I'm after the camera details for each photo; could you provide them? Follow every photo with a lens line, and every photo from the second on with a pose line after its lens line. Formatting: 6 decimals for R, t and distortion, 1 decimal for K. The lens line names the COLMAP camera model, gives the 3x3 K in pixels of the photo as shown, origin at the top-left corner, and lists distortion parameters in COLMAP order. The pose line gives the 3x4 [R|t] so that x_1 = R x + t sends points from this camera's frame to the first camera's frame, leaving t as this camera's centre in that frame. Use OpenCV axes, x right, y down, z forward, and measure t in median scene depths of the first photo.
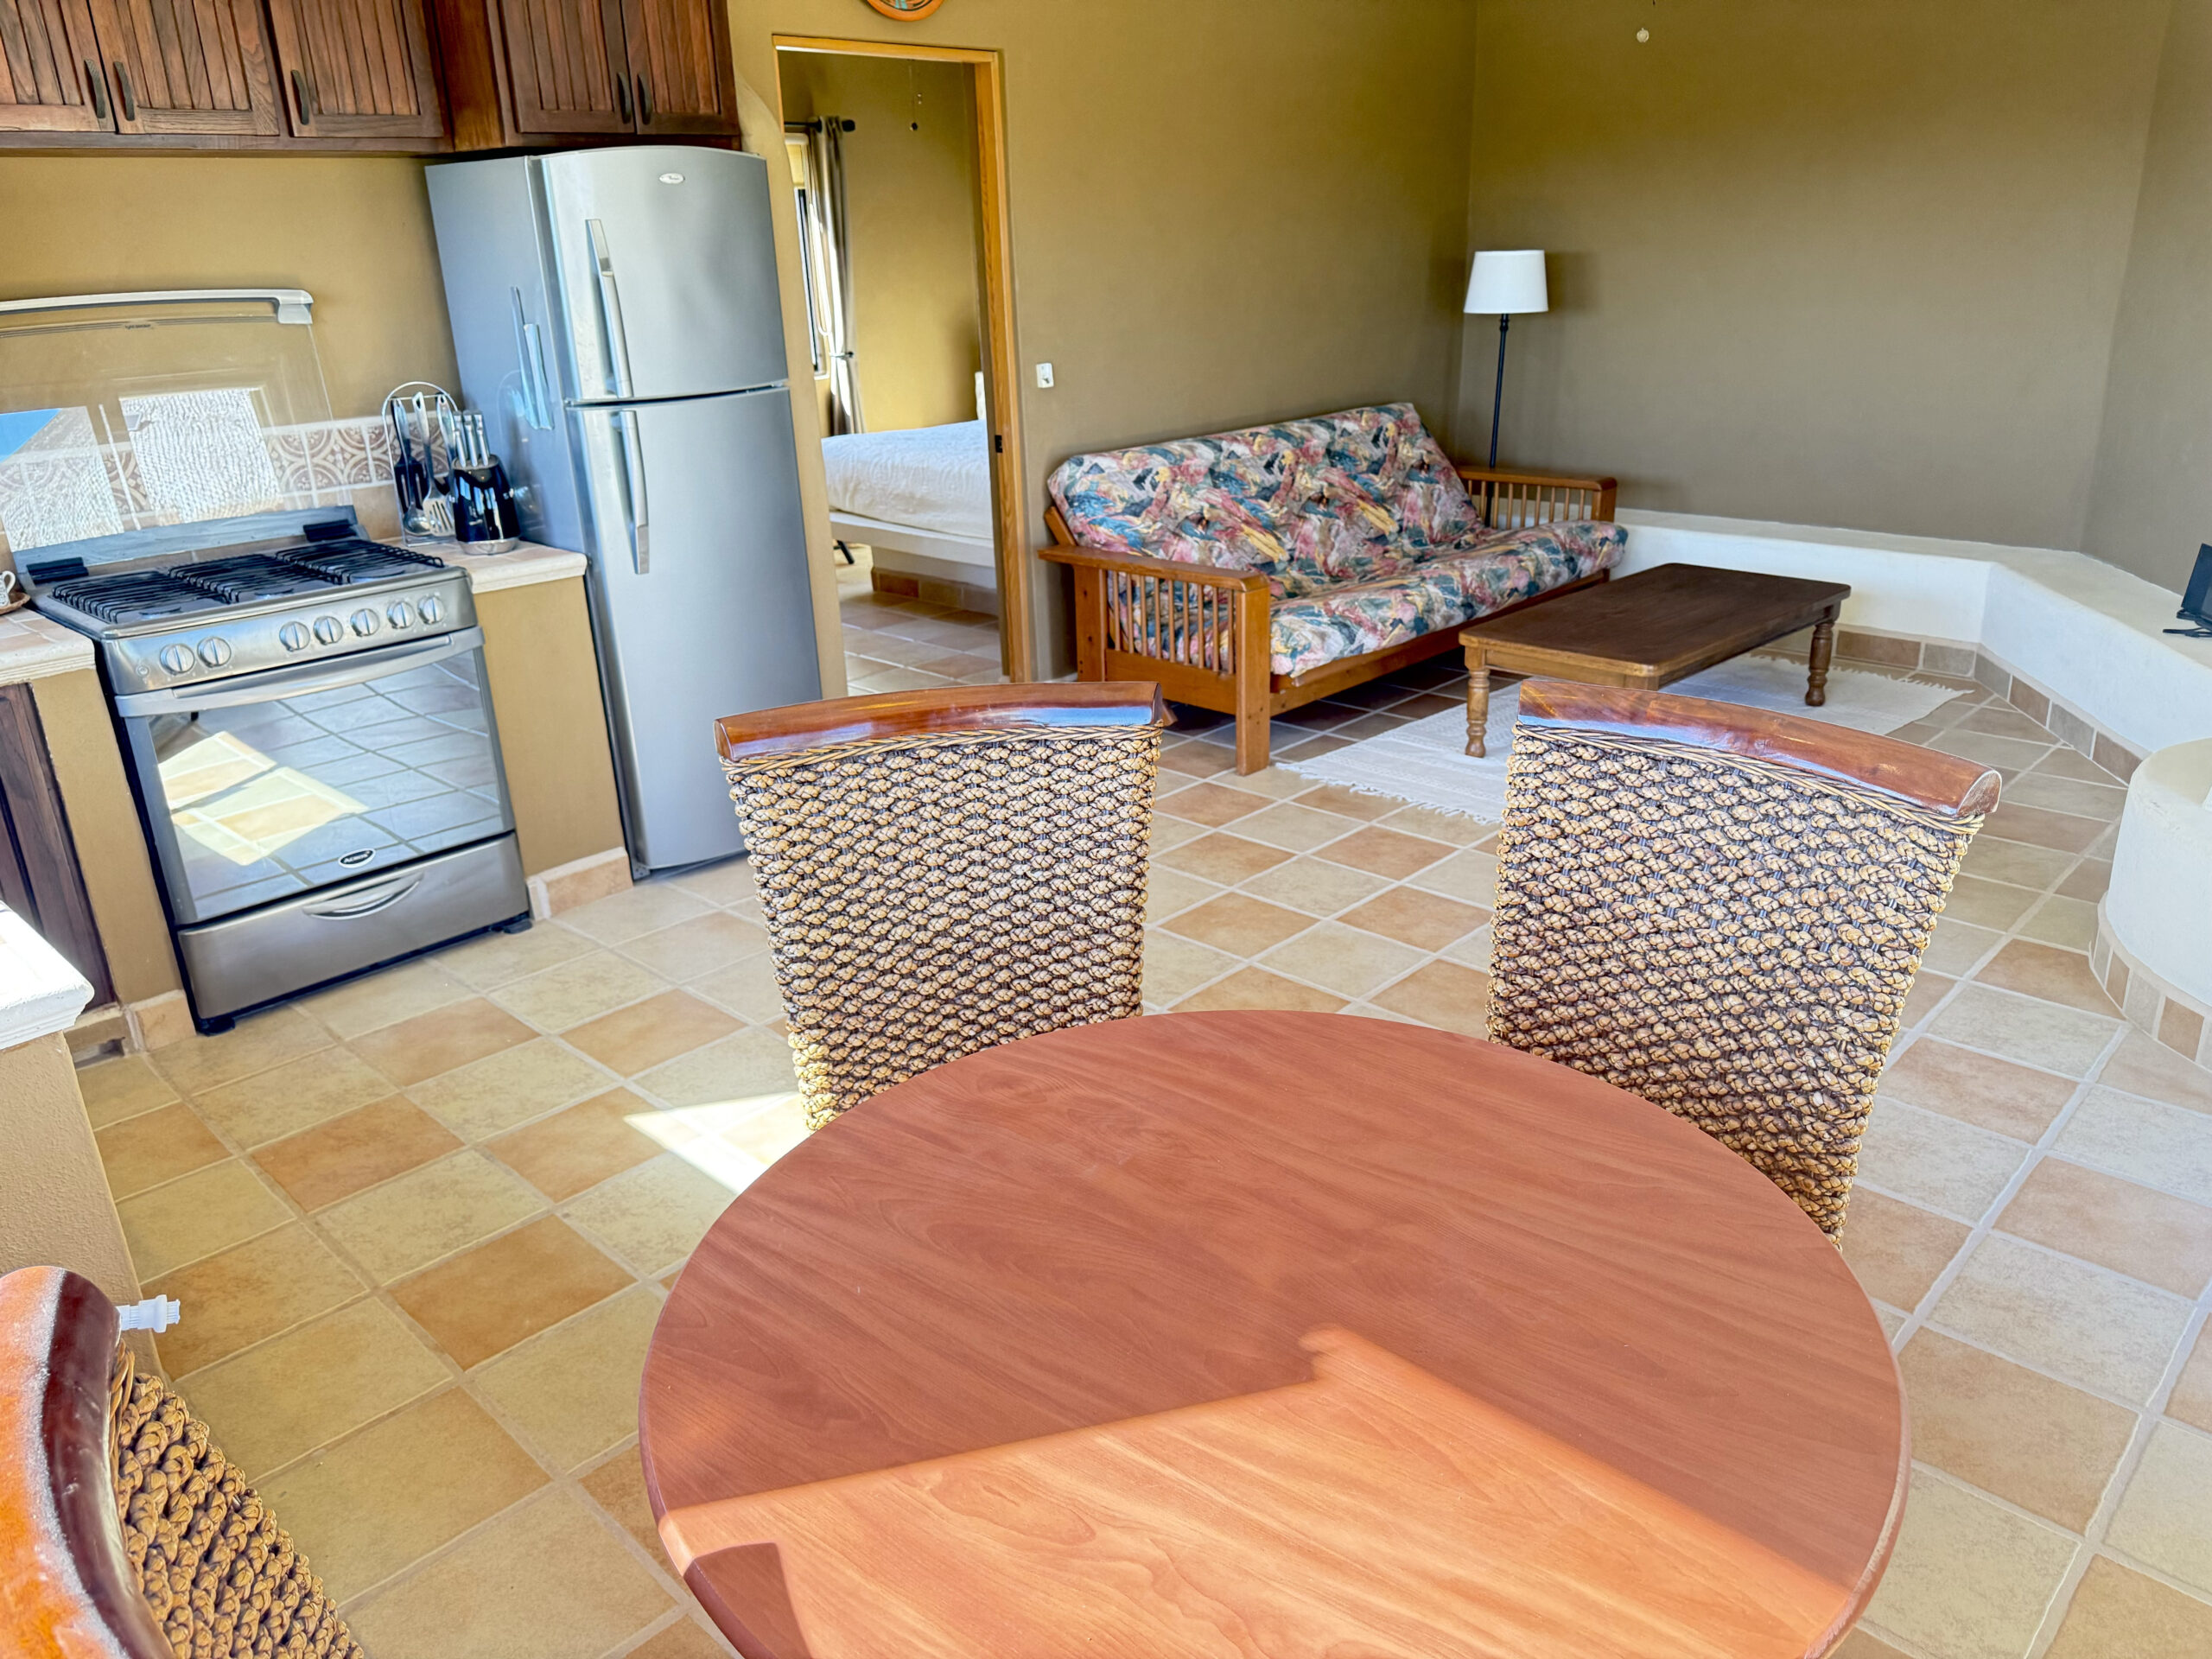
lens RADIAL K [[1508.8, 0, 1100.6], [0, 1508.8, 814.1], [0, 0, 1]] dist [0.033554, -0.040880]
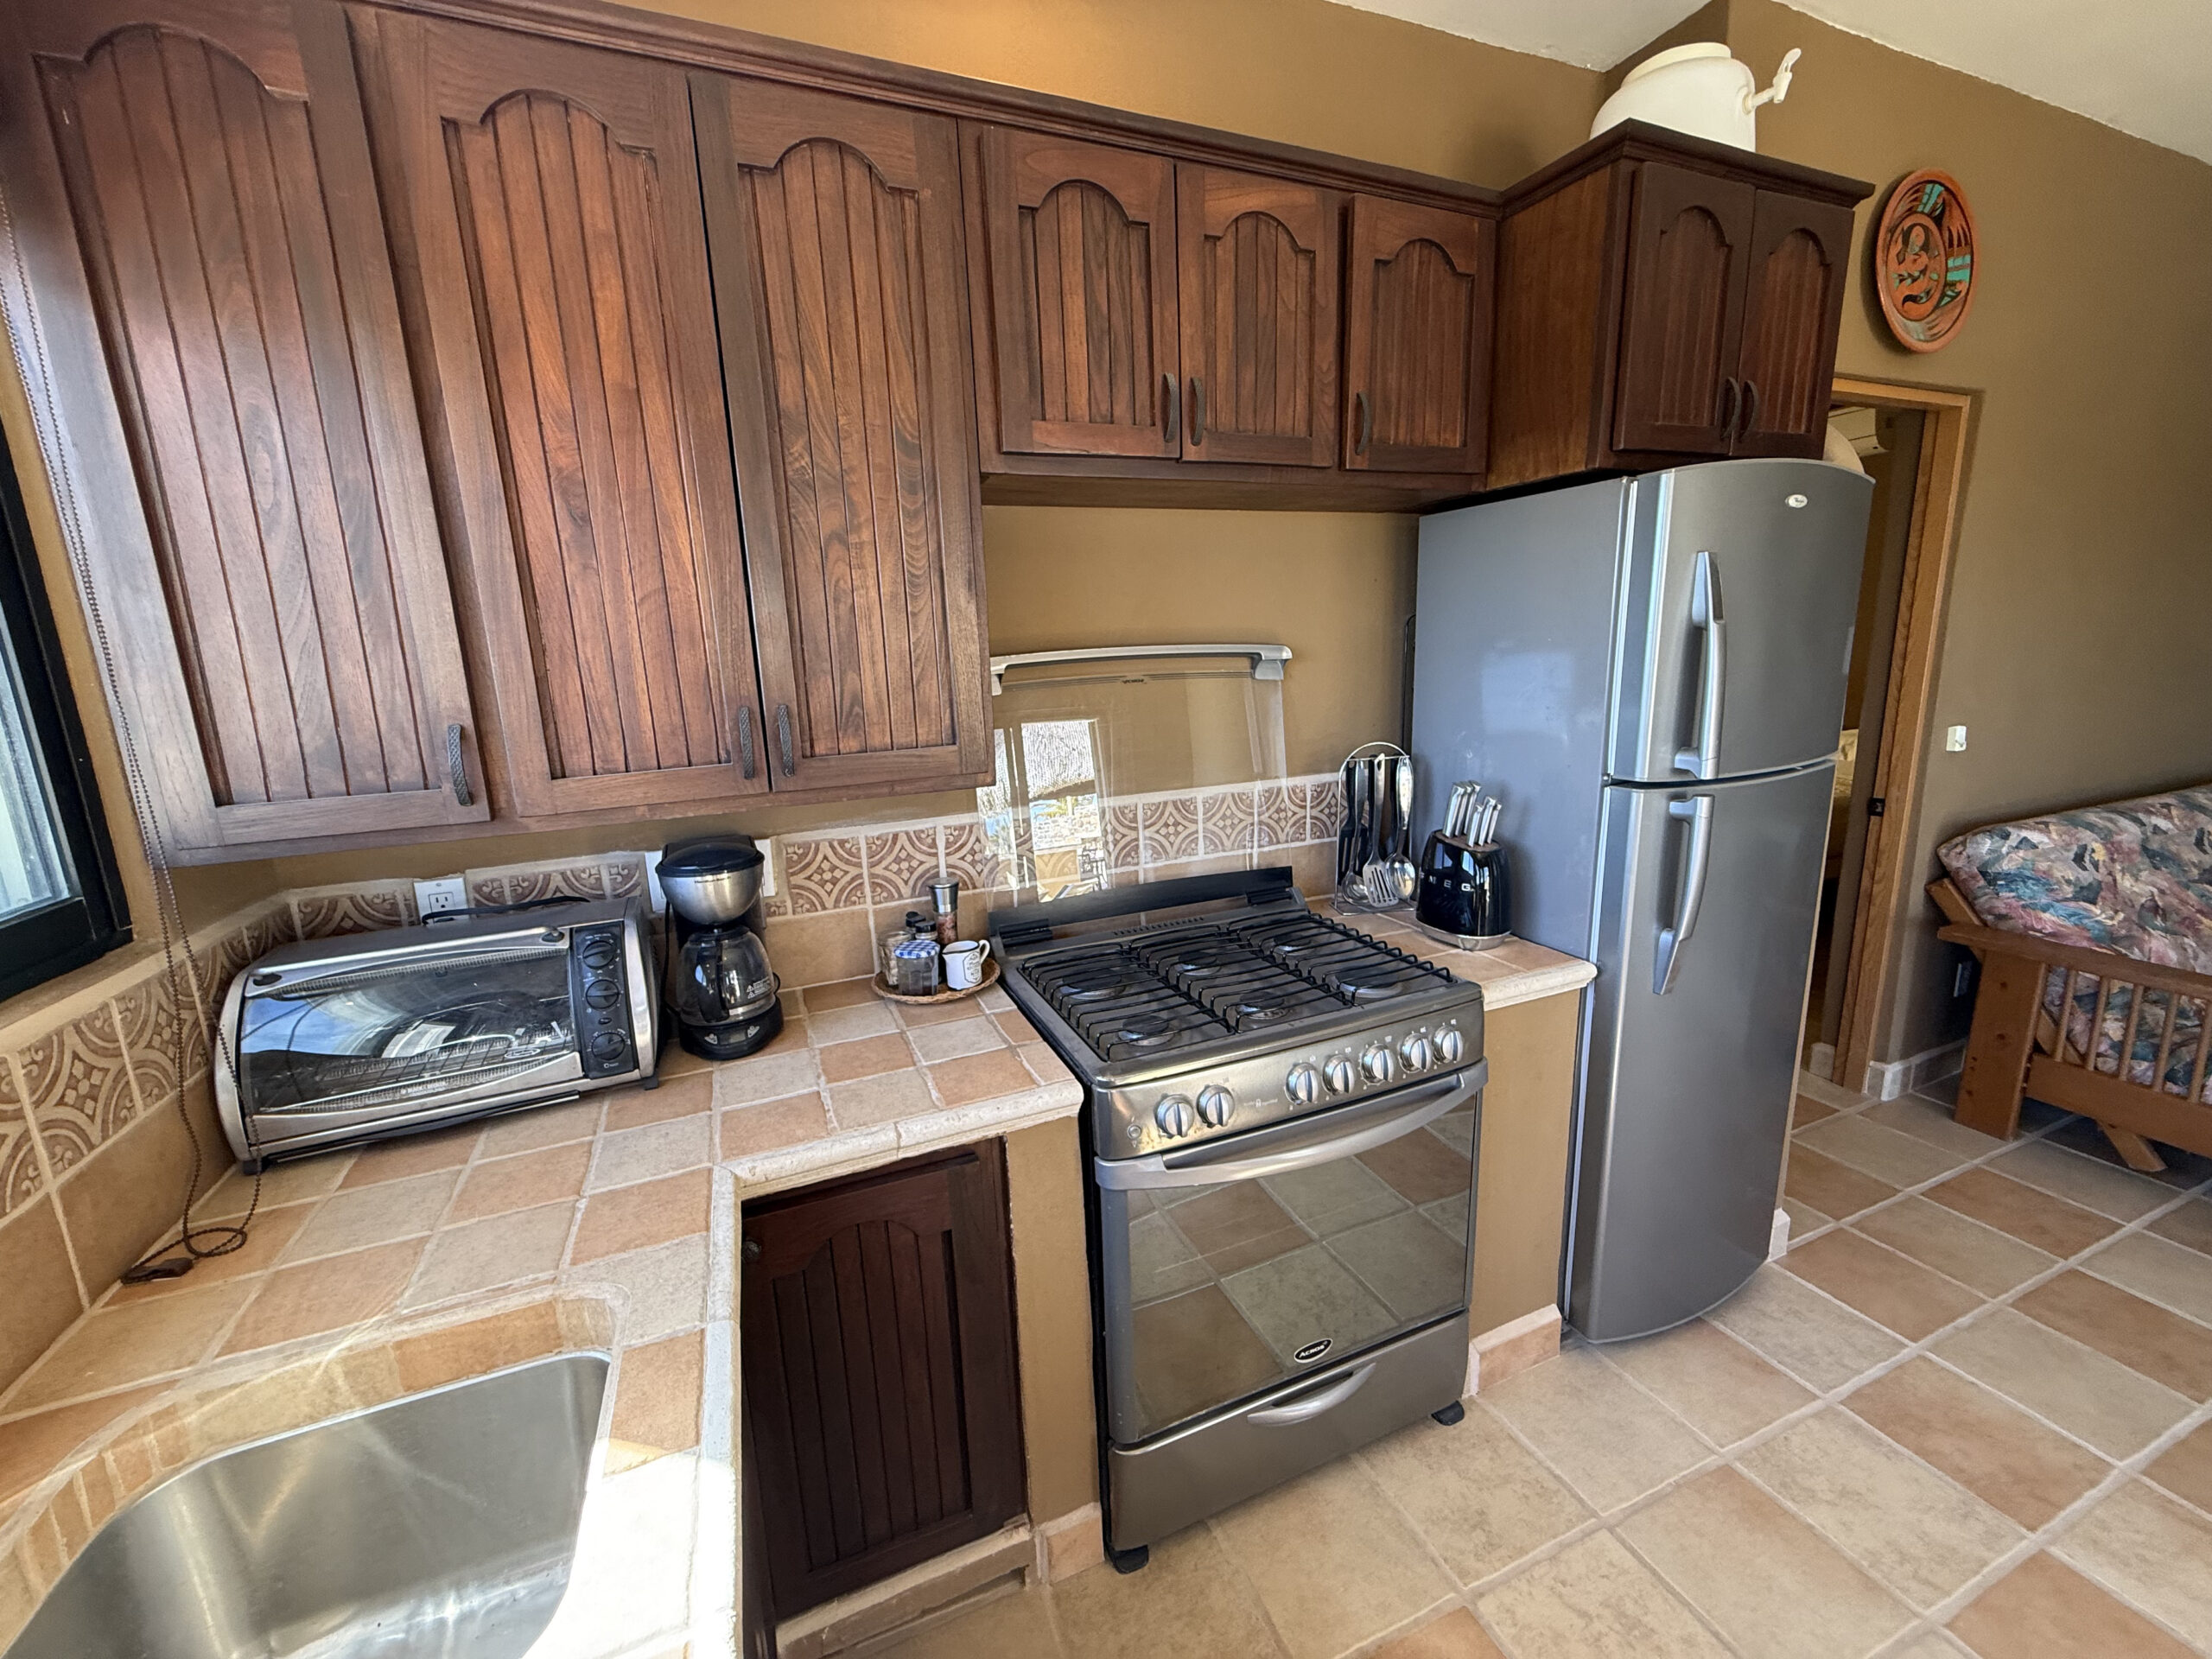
lens RADIAL K [[883.3, 0, 1111.1], [0, 883.3, 827.3], [0, 0, 1]] dist [-0.004913, -0.000274]
pose [[0.914395, 0.072473, -0.398284, -0.378486], [-0.129664, 0.984445, -0.118554, -0.147931], [0.383497, 0.160049, 0.909568, 0.457027]]
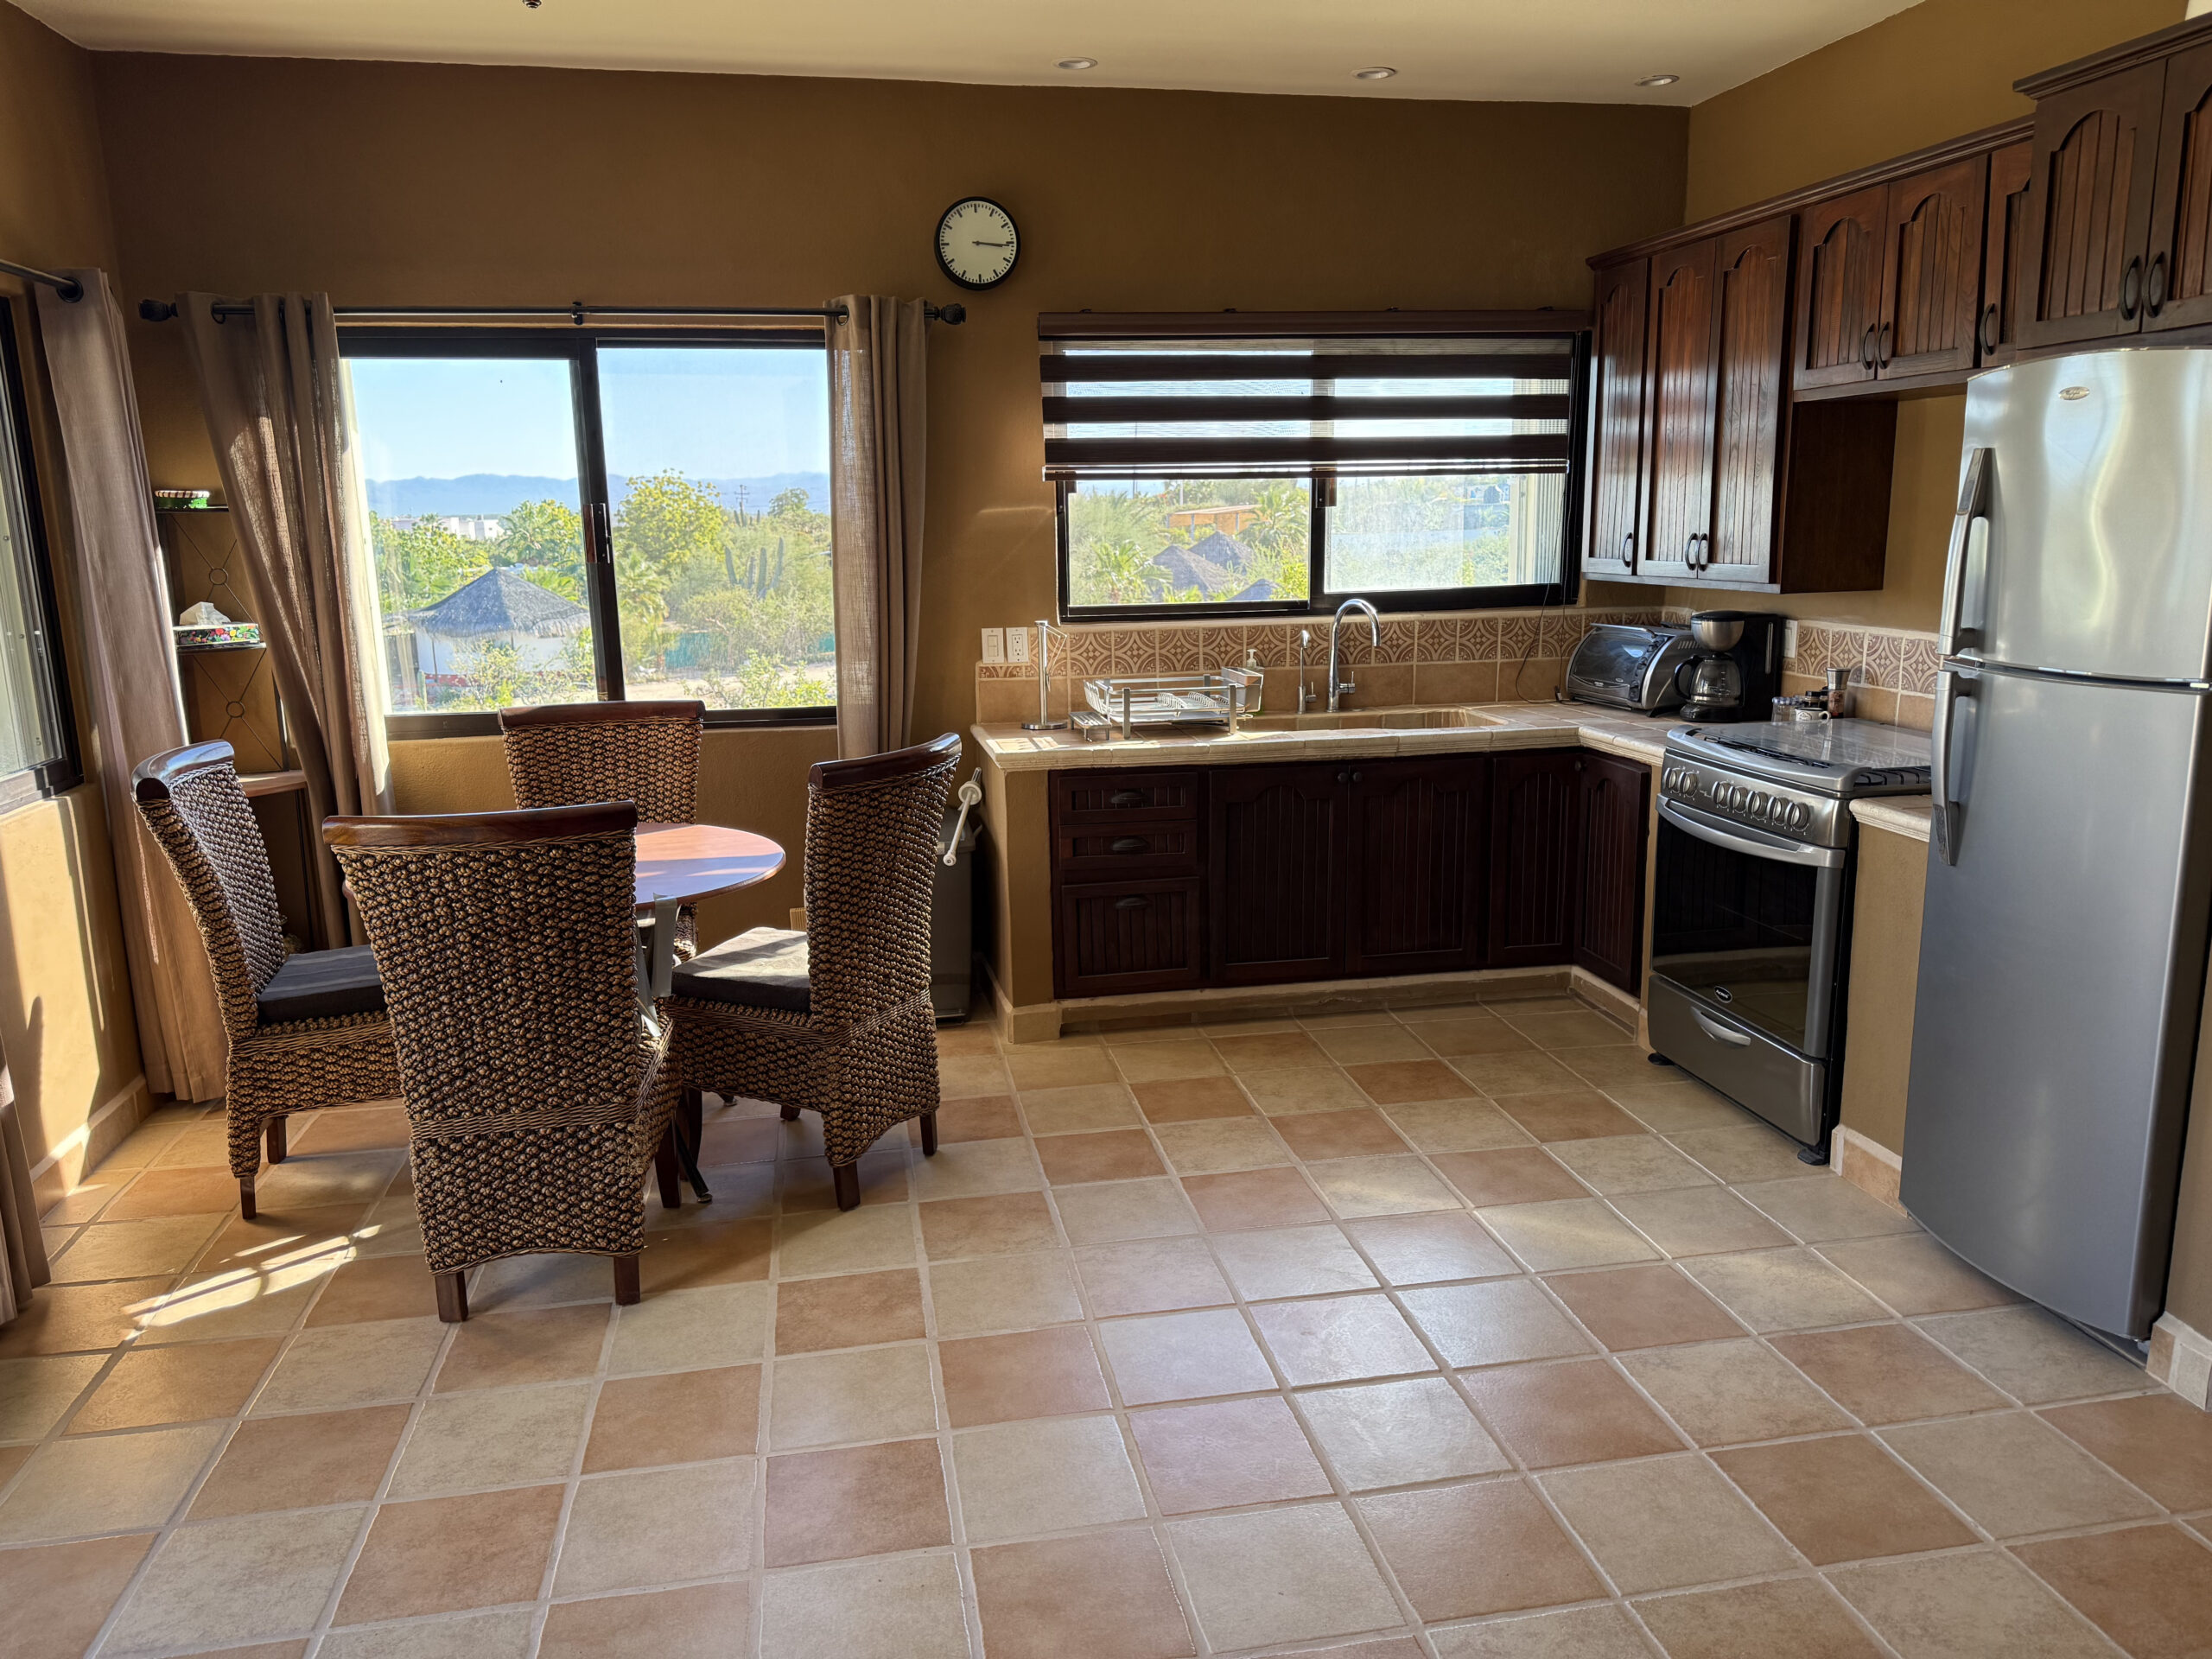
lens RADIAL K [[1508.8, 0, 1075.4], [0, 1508.8, 870.3], [0, 0, 1]] dist [0.033554, -0.040880]
pose [[-0.594425, 0.223122, -0.772577, 0.568292], [-0.251035, 0.861236, 0.441875, -0.381259], [0.763963, 0.456606, -0.455929, 0.974780]]
